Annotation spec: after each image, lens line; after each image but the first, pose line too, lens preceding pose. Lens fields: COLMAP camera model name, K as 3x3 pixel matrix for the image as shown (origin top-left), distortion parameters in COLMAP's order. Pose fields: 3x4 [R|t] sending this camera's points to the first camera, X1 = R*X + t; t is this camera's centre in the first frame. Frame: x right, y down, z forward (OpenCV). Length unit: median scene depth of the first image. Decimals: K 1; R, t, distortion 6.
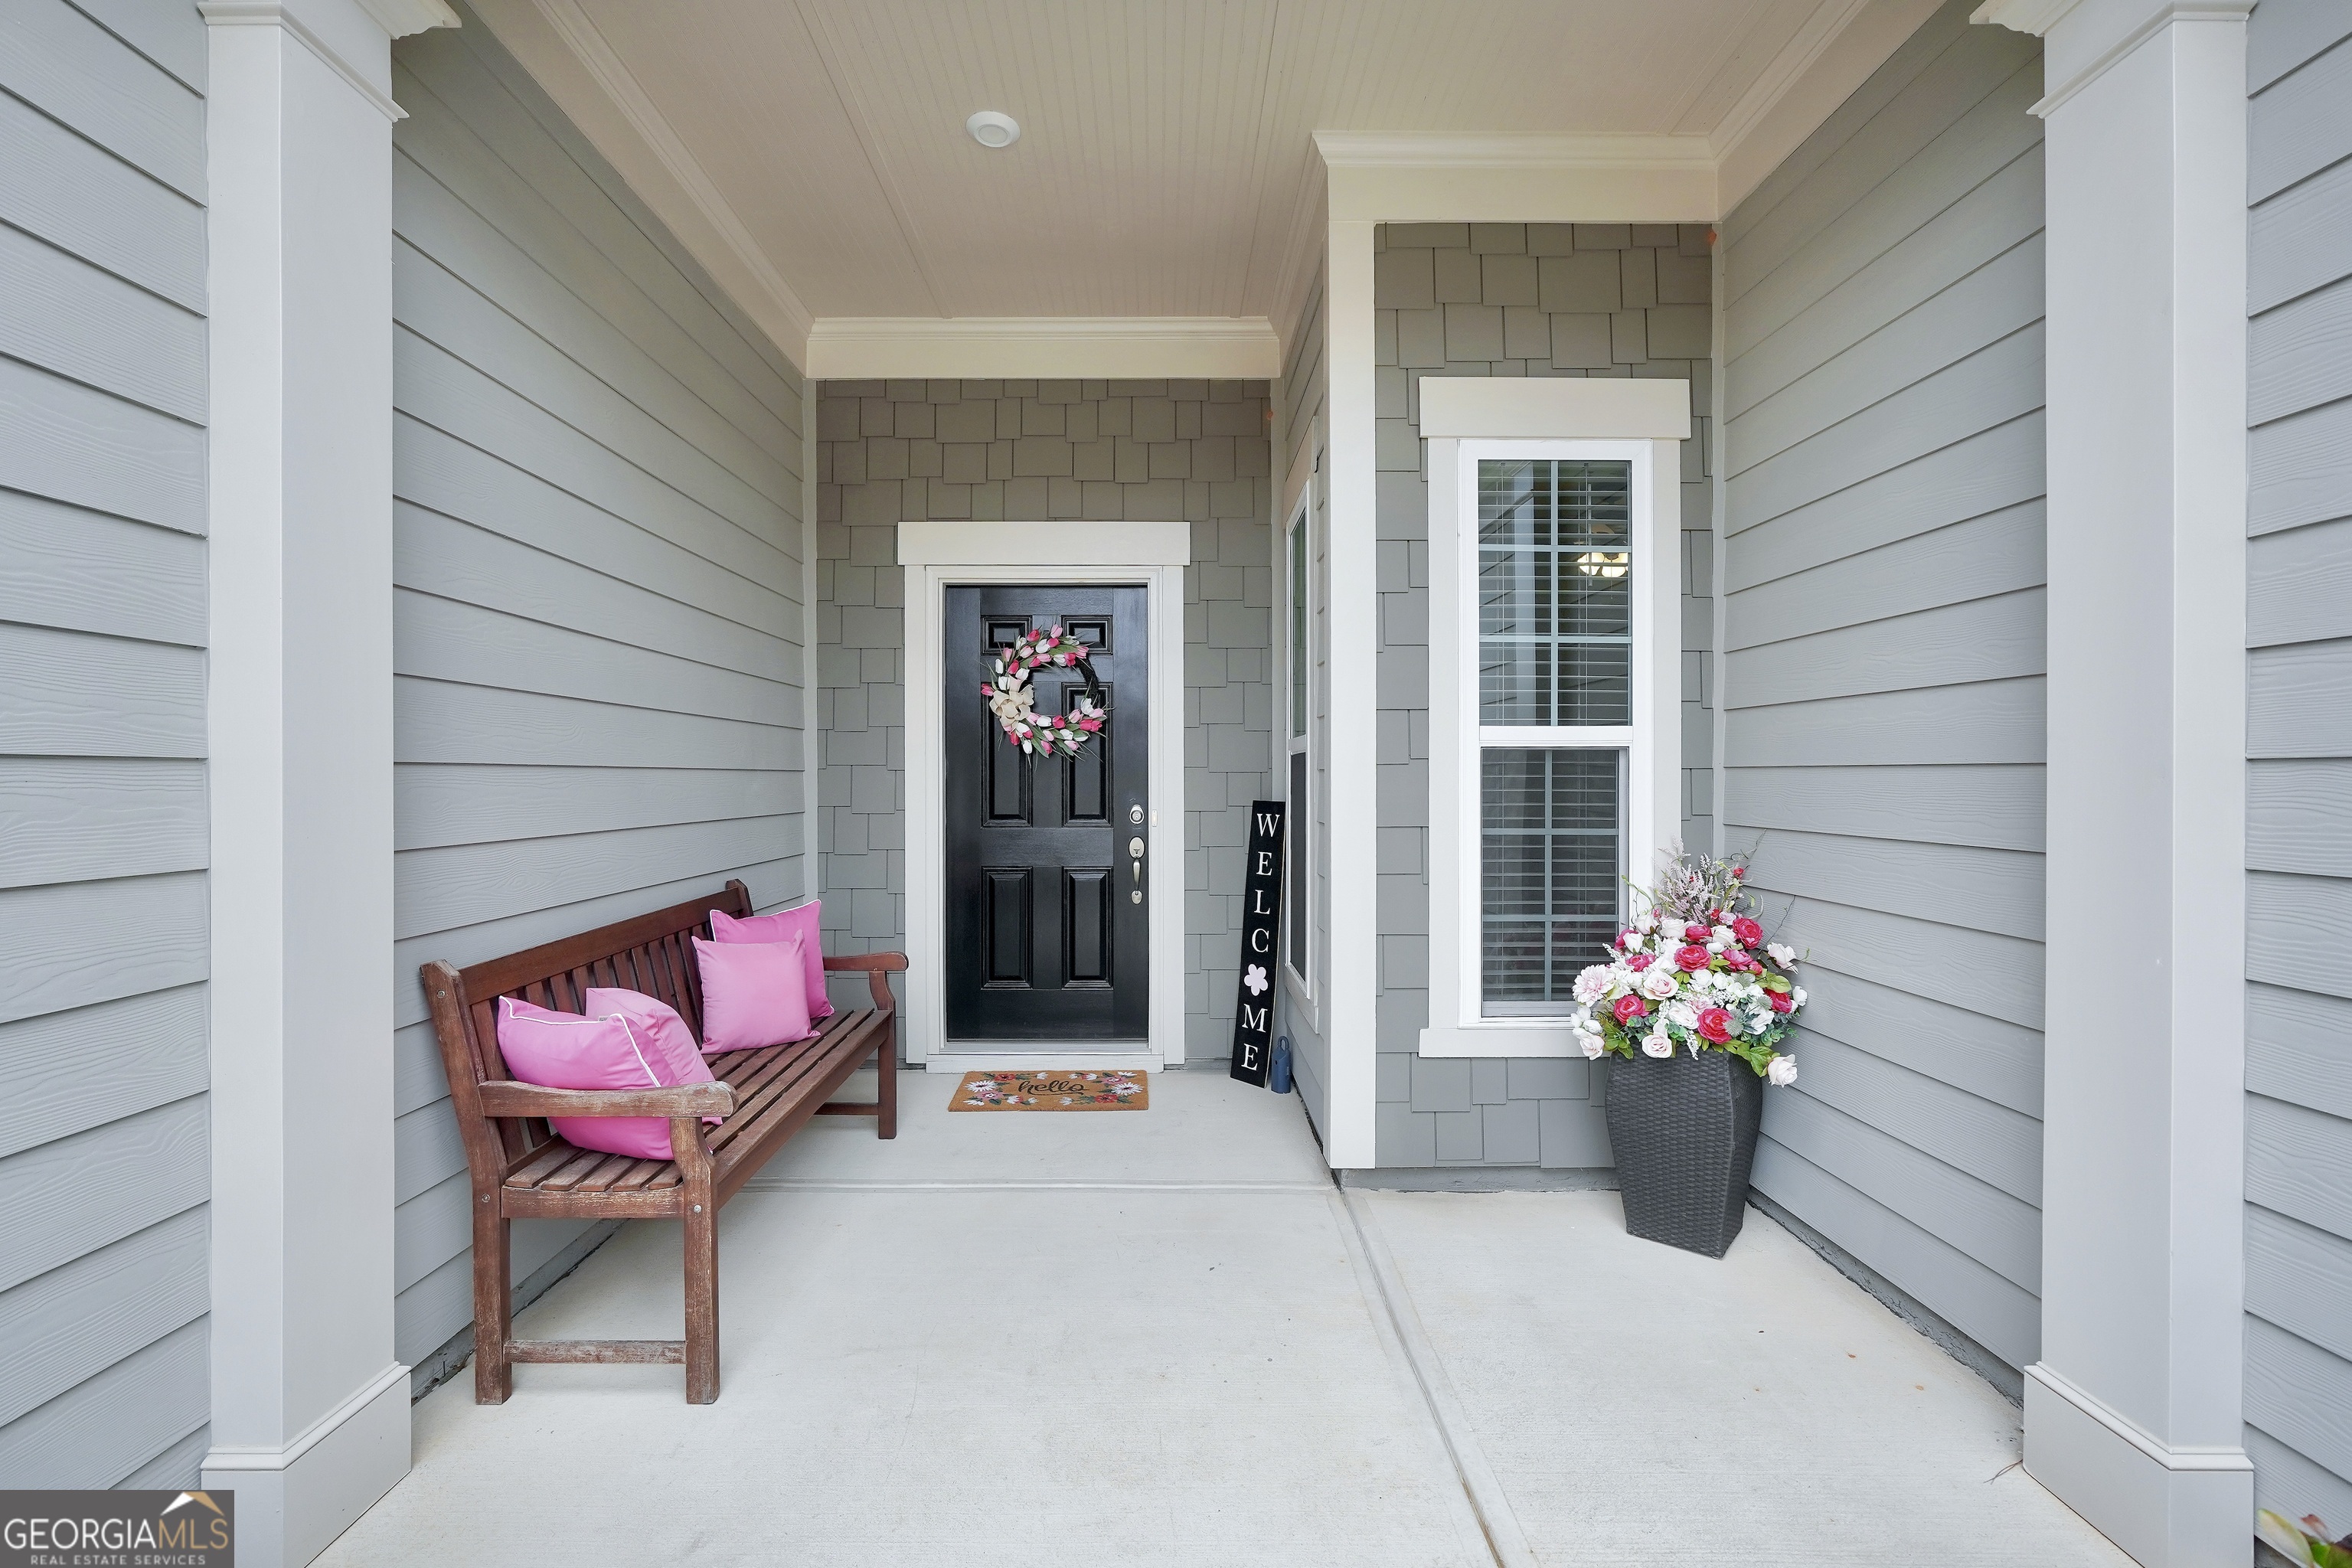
lens RADIAL K [[981.9, 0, 1173.8], [0, 981.9, 771.5], [0, 0, 1]] dist [-0.000471, -0.000068]
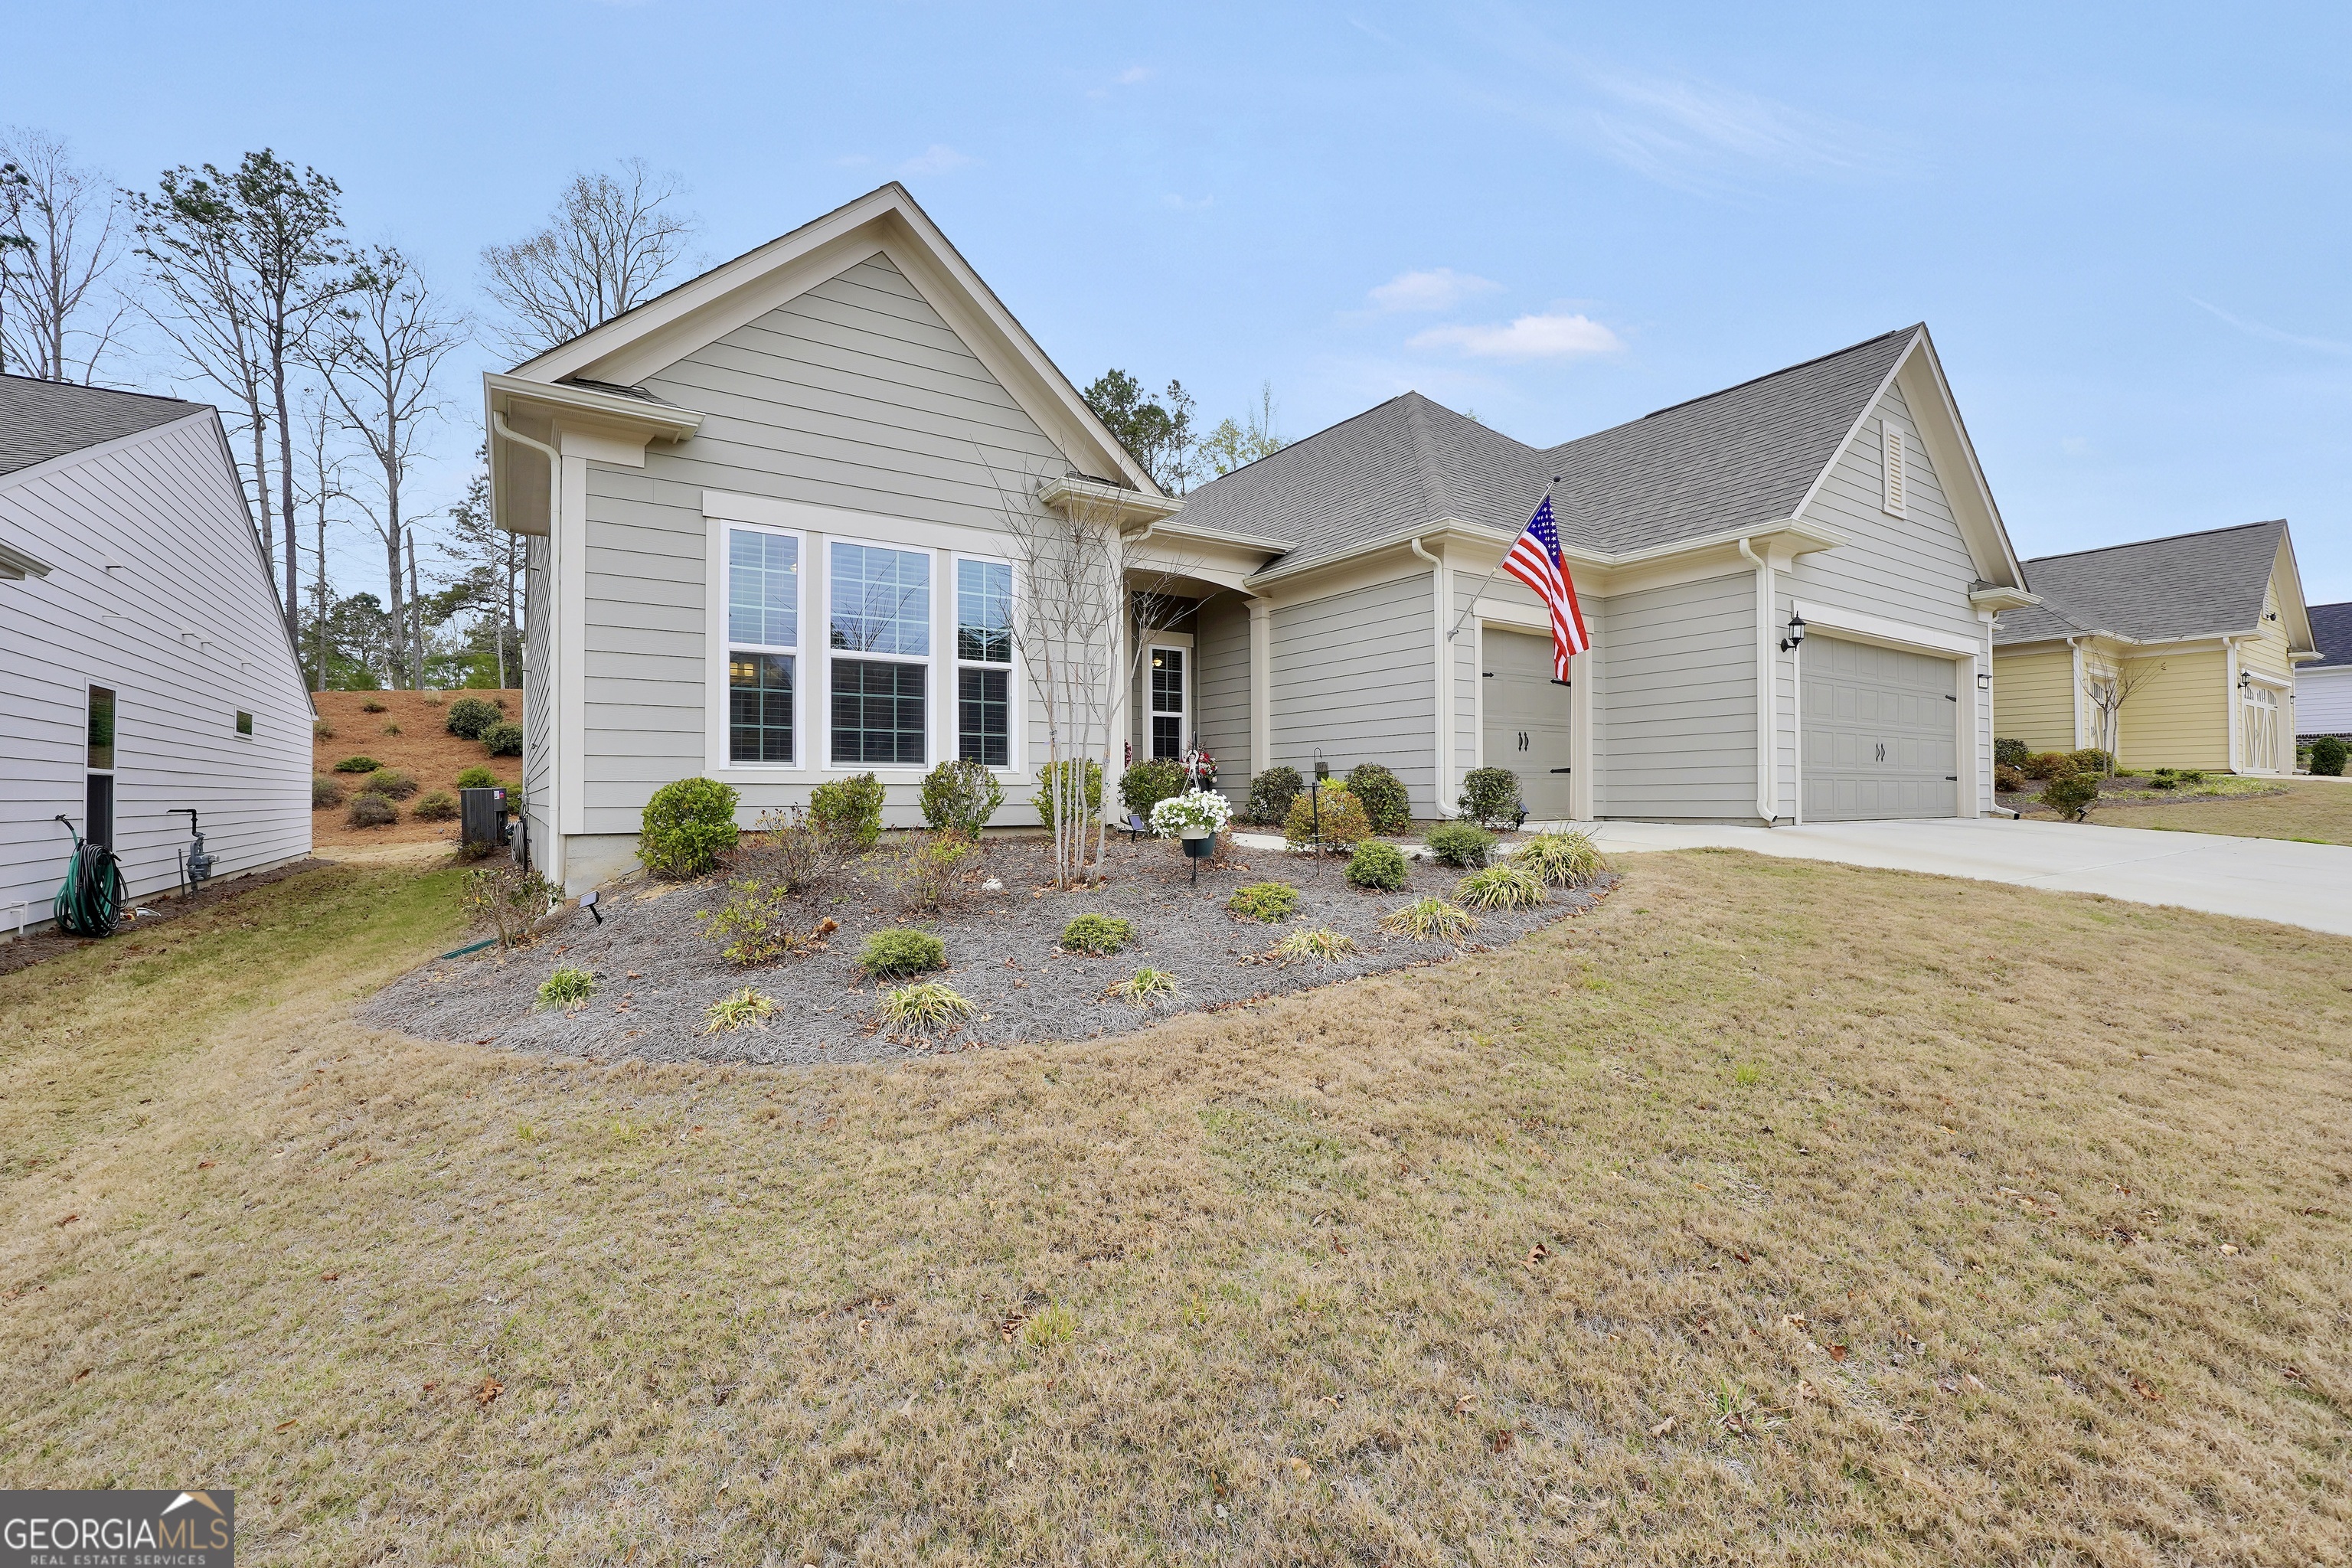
lens RADIAL K [[981.9, 0, 1174.1], [0, 981.9, 787.0], [0, 0, 1]] dist [-0.000471, -0.000068]
pose [[0.835953, -0.002029, 0.548797, -1.955383], [0.010149, 0.999879, -0.011763, 0.336626], [-0.548707, 0.015403, 0.835873, -2.611240]]
